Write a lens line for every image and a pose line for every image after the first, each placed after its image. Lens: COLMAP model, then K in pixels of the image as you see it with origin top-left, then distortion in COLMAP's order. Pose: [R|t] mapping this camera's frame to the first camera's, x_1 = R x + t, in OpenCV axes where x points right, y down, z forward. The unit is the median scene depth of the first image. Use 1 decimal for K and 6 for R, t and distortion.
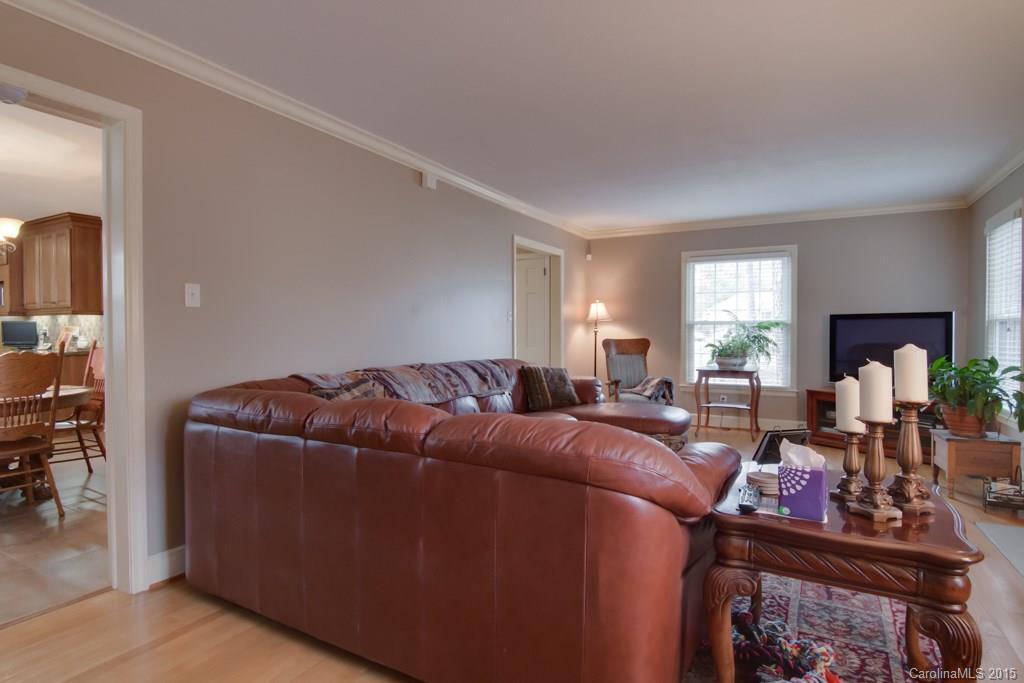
lens RADIAL K [[533.8, 0, 512.5], [0, 533.8, 338.5], [0, 0, 1]] dist [-0.020446, -0.001143]
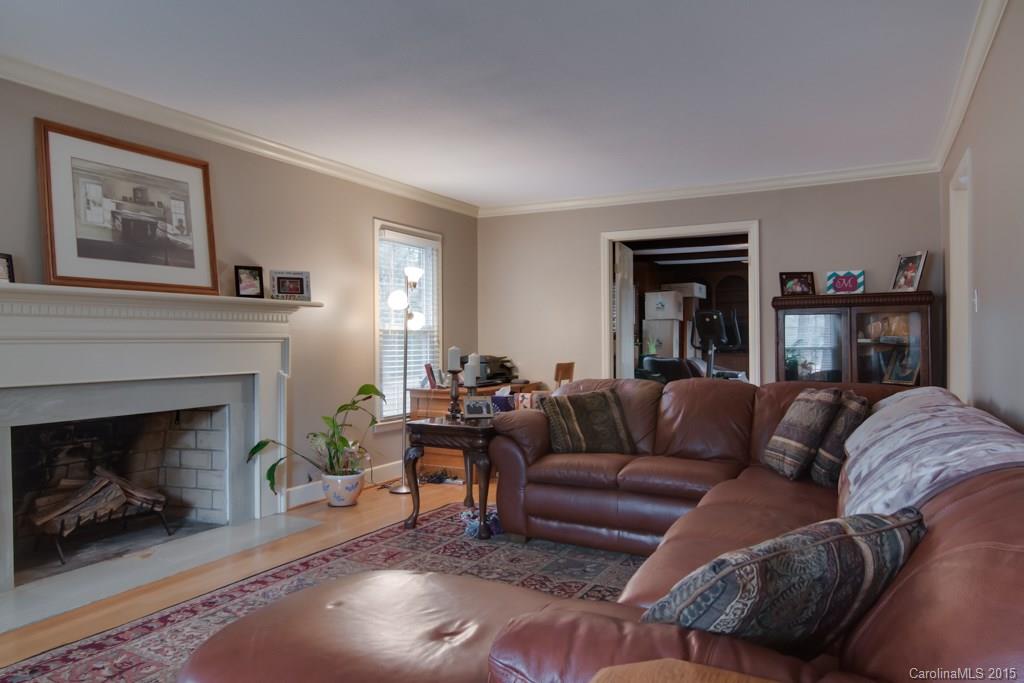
lens RADIAL K [[685.2, 0, 512.9], [0, 685.2, 345.0], [0, 0, 1]] dist [-0.002819, -0.006150]
pose [[-0.999802, 0.008615, -0.017944, 0.134194], [0.008308, 0.999819, 0.017117, -0.010219], [0.018088, 0.016965, -0.999692, 0.988839]]
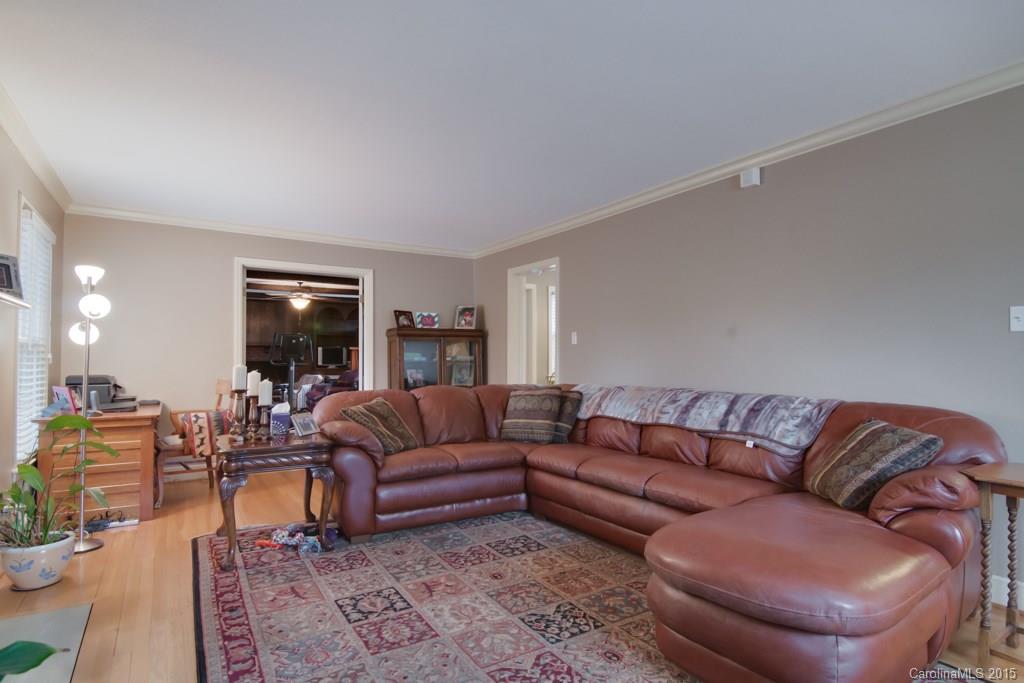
lens RADIAL K [[533.8, 0, 510.1], [0, 533.8, 341.0], [0, 0, 1]] dist [-0.020446, -0.001143]
pose [[-0.468097, -0.023854, -0.883355, 0.533244], [-0.007136, 0.999705, -0.023214, -0.009086], [0.883648, -0.004563, -0.468130, 0.740790]]
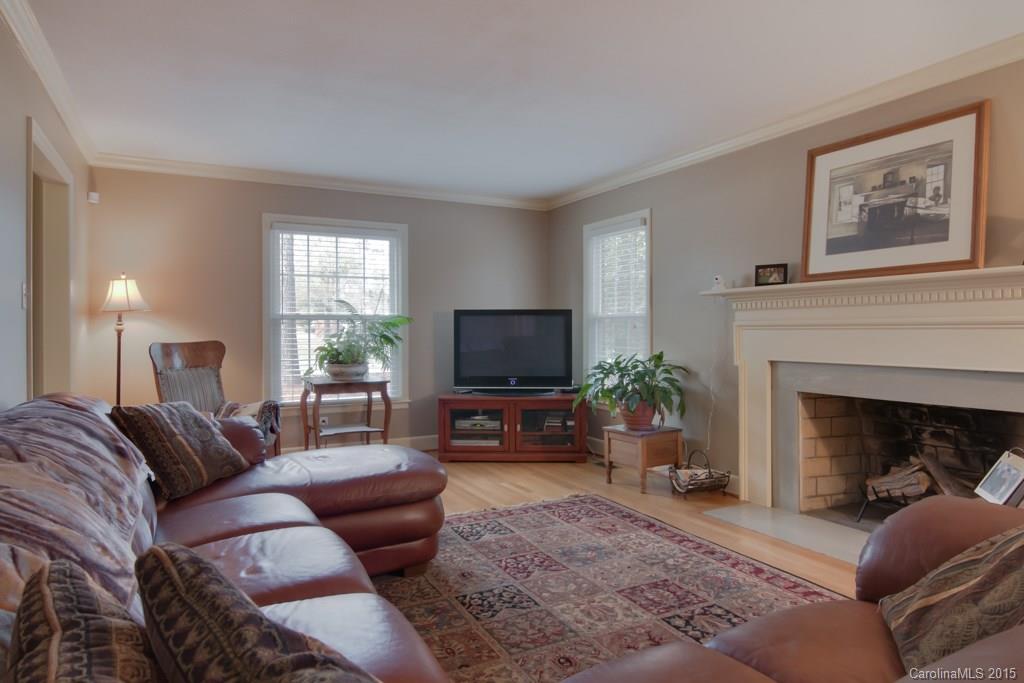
lens RADIAL K [[618.7, 0, 503.1], [0, 618.7, 326.9], [0, 0, 1]] dist [-0.014752, 0.000129]
pose [[0.551831, 0.001321, 0.833955, -0.188581], [0.013513, 0.999853, -0.010526, -0.004872], [-0.833847, 0.017078, 0.551732, 0.345668]]
